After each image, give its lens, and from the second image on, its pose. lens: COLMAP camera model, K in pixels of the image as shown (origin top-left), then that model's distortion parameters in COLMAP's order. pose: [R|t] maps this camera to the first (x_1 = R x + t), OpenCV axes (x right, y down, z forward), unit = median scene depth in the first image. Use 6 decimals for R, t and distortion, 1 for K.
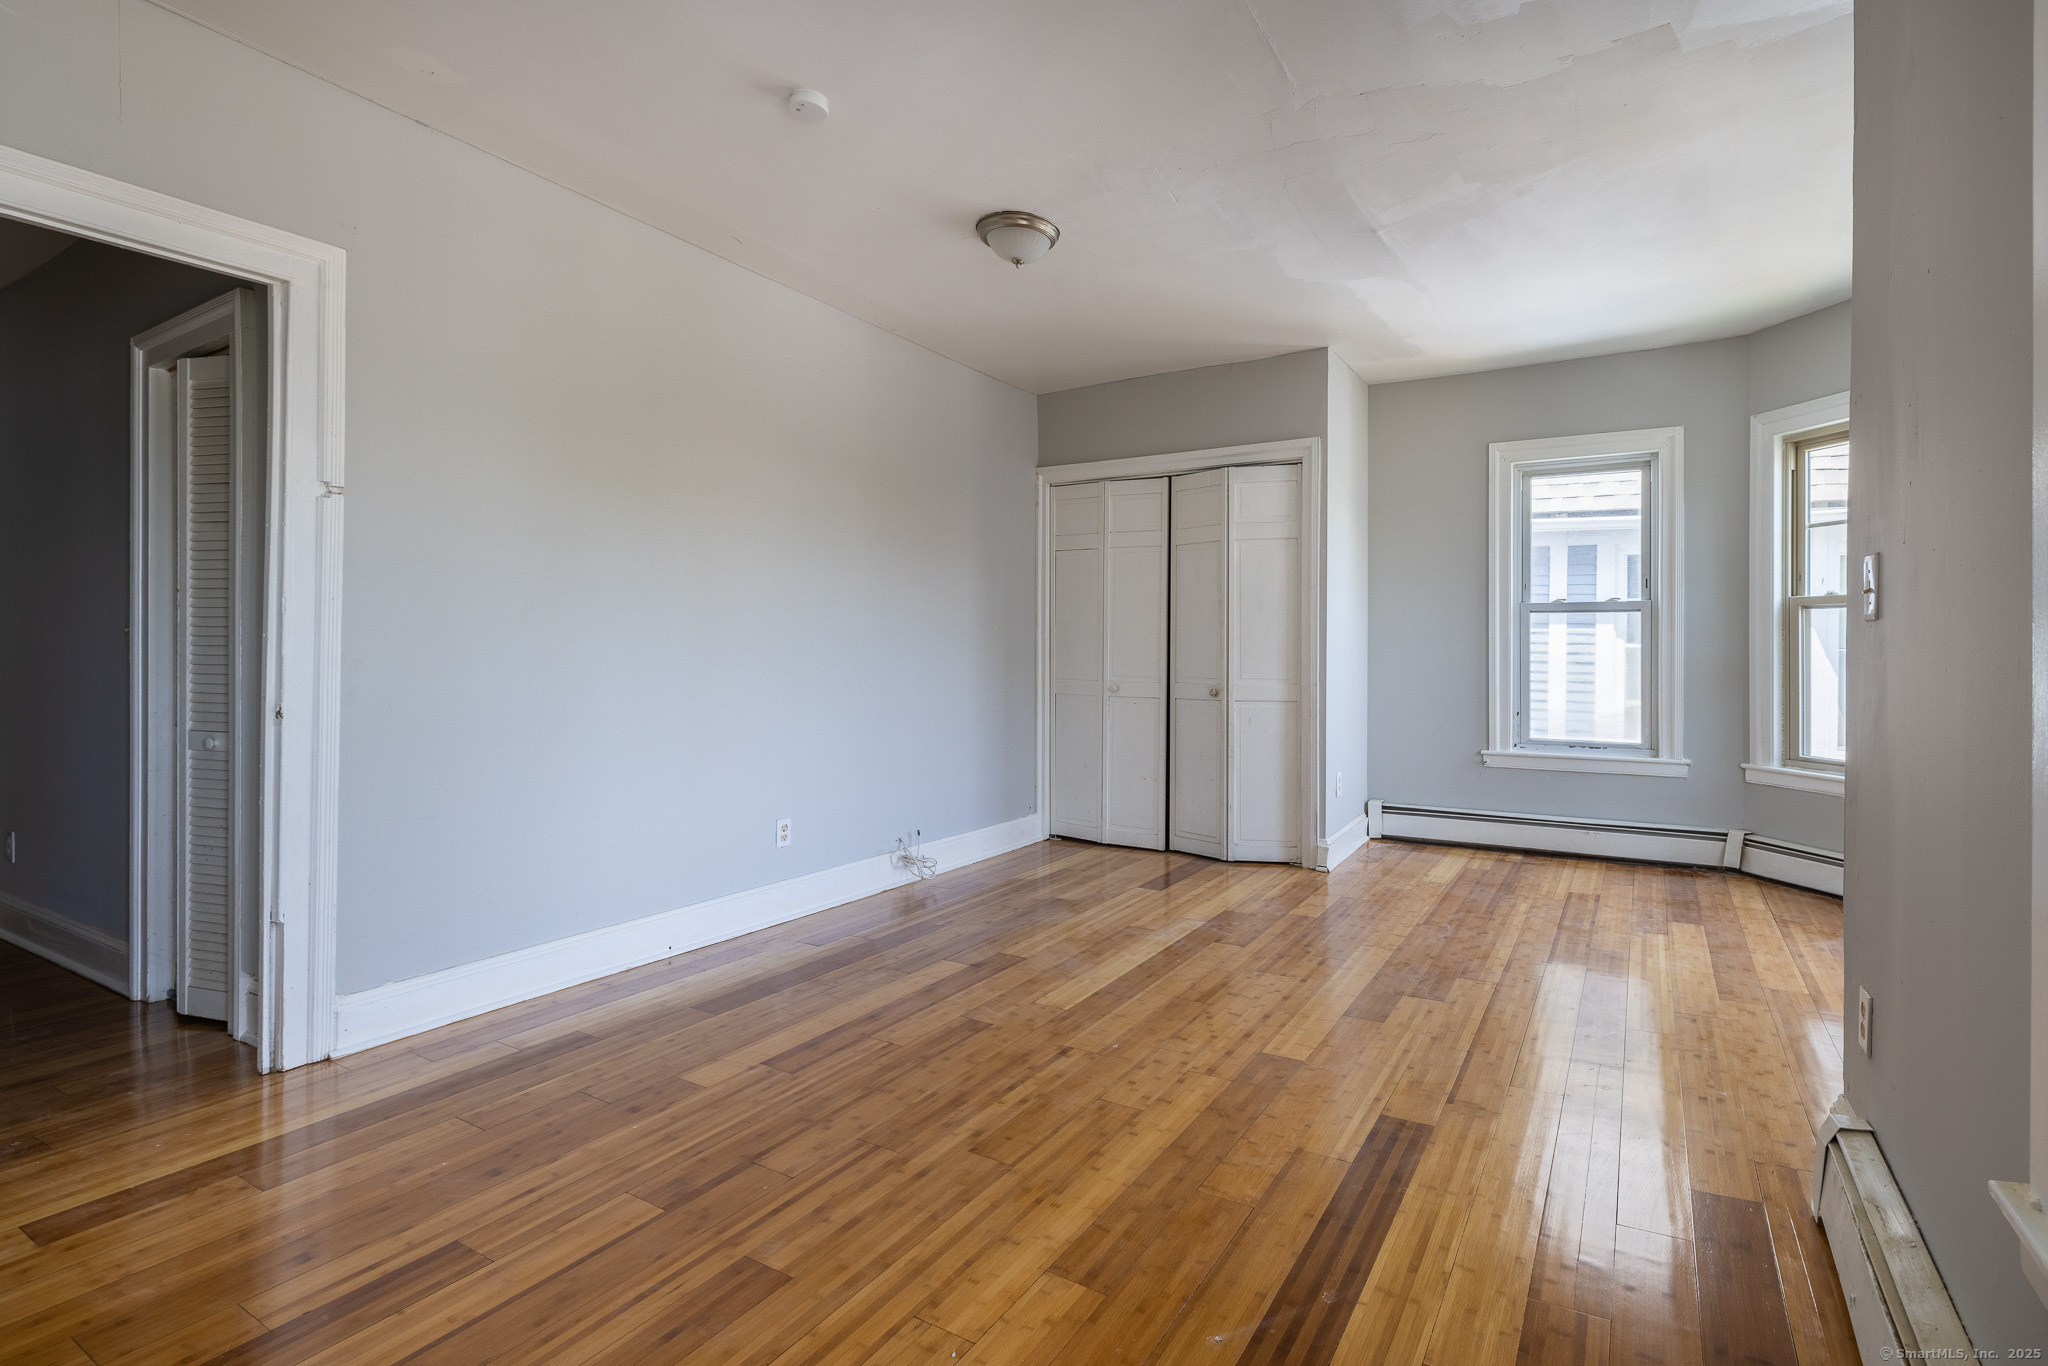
lens RADIAL K [[970.2, 0, 1060.5], [0, 970.2, 582.3], [0, 0, 1]] dist [0.000868, -0.000232]
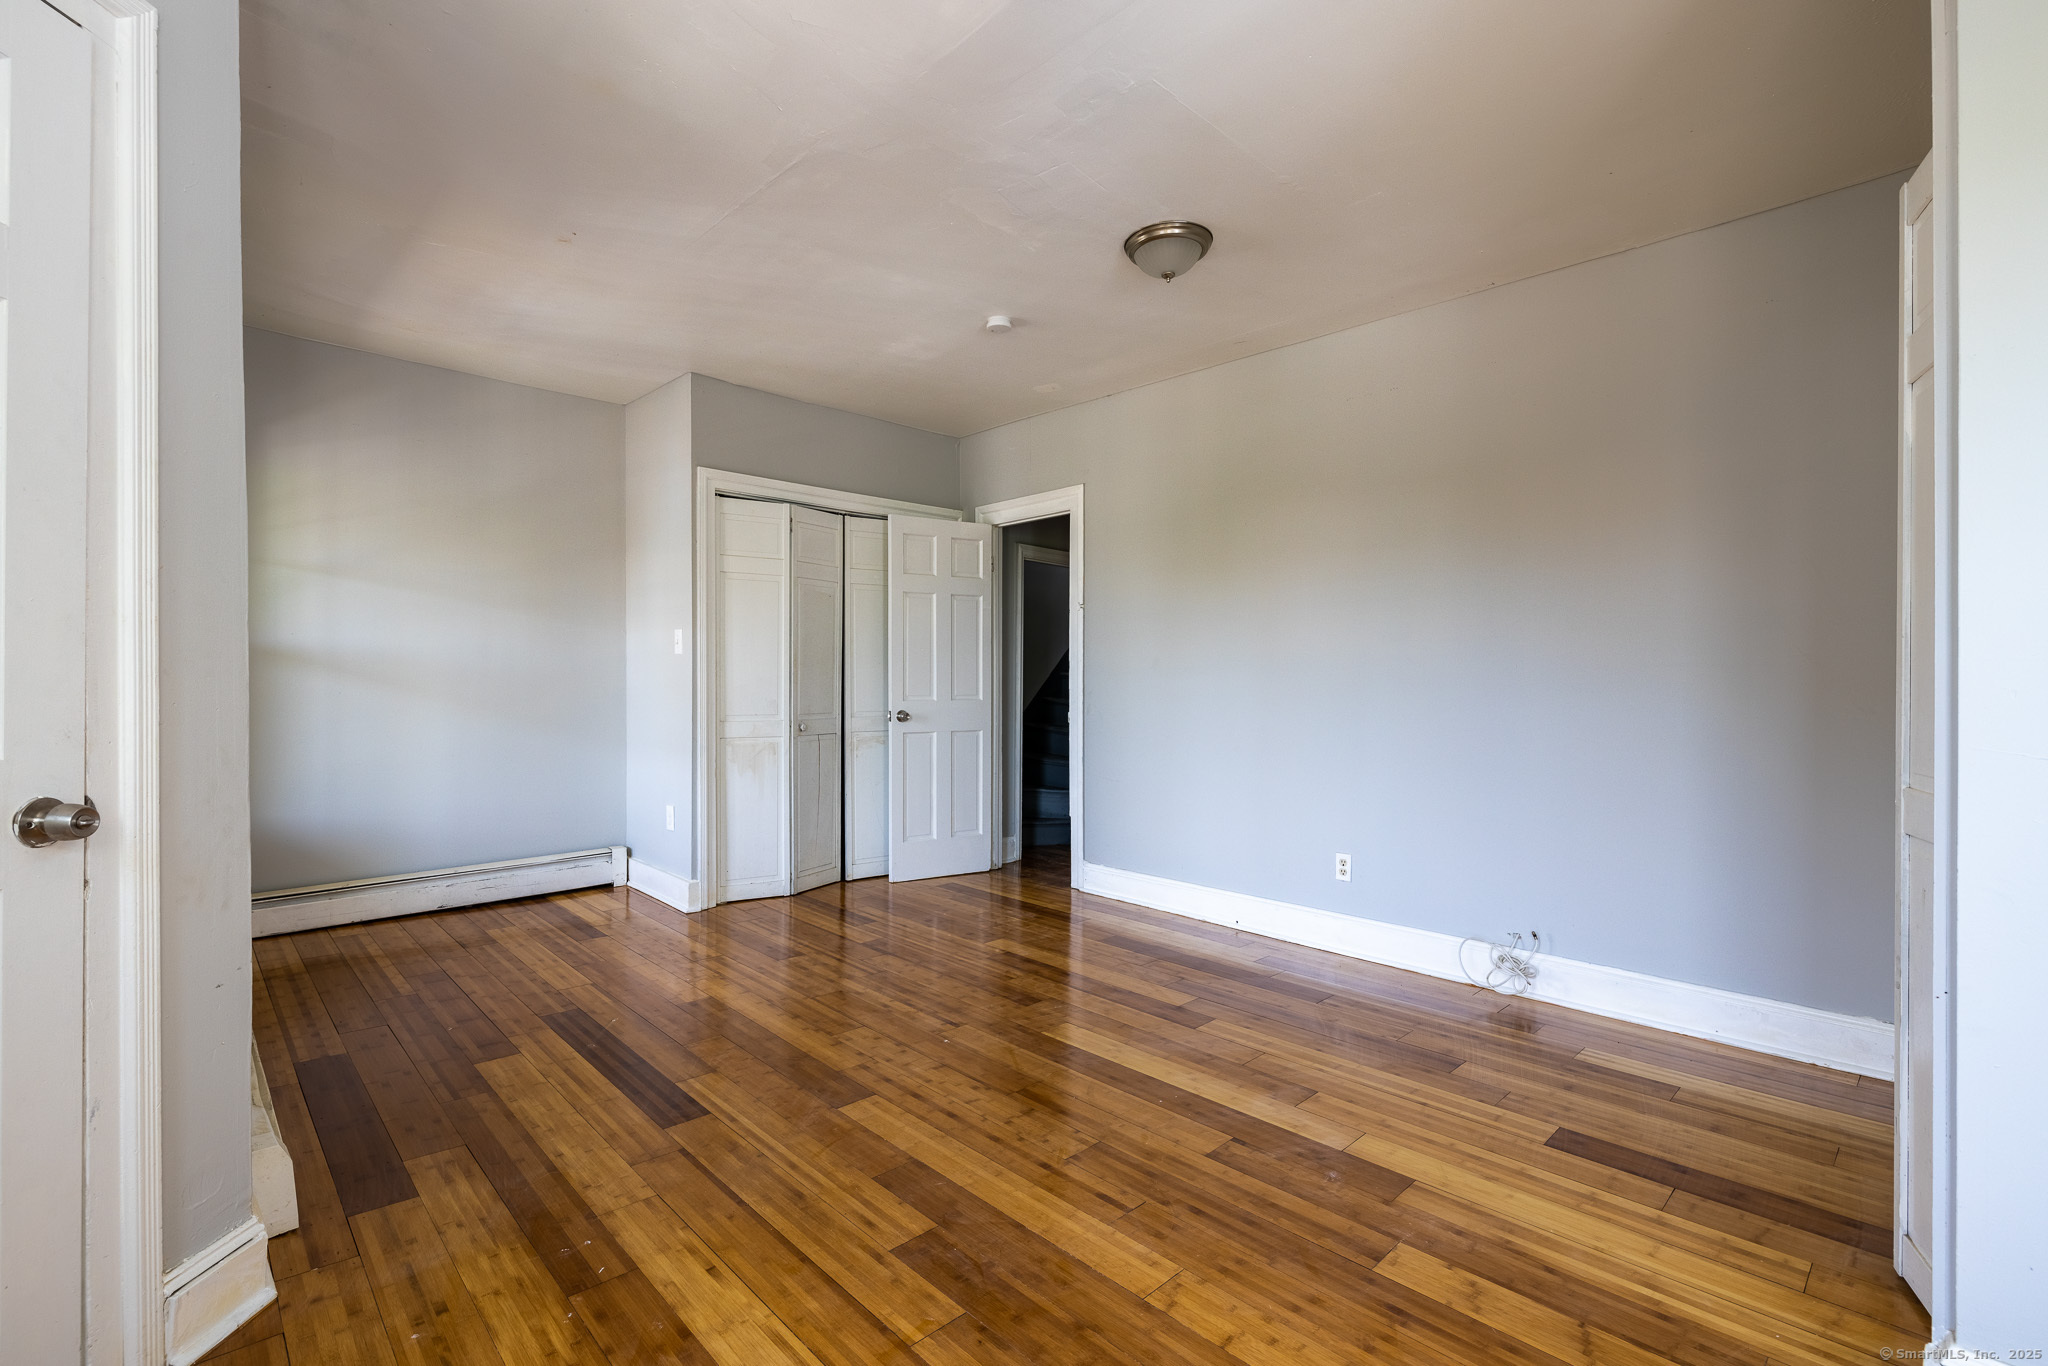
lens RADIAL K [[881.6, 0, 1024.0], [0, 881.6, 683.0], [0, 0, 1]] dist [0.000217, 0.000115]
pose [[-0.263895, -0.004928, -0.964539, 0.933169], [0.063461, 0.997732, -0.022460, 0.093327], [0.962462, -0.067138, -0.262983, 1.281254]]
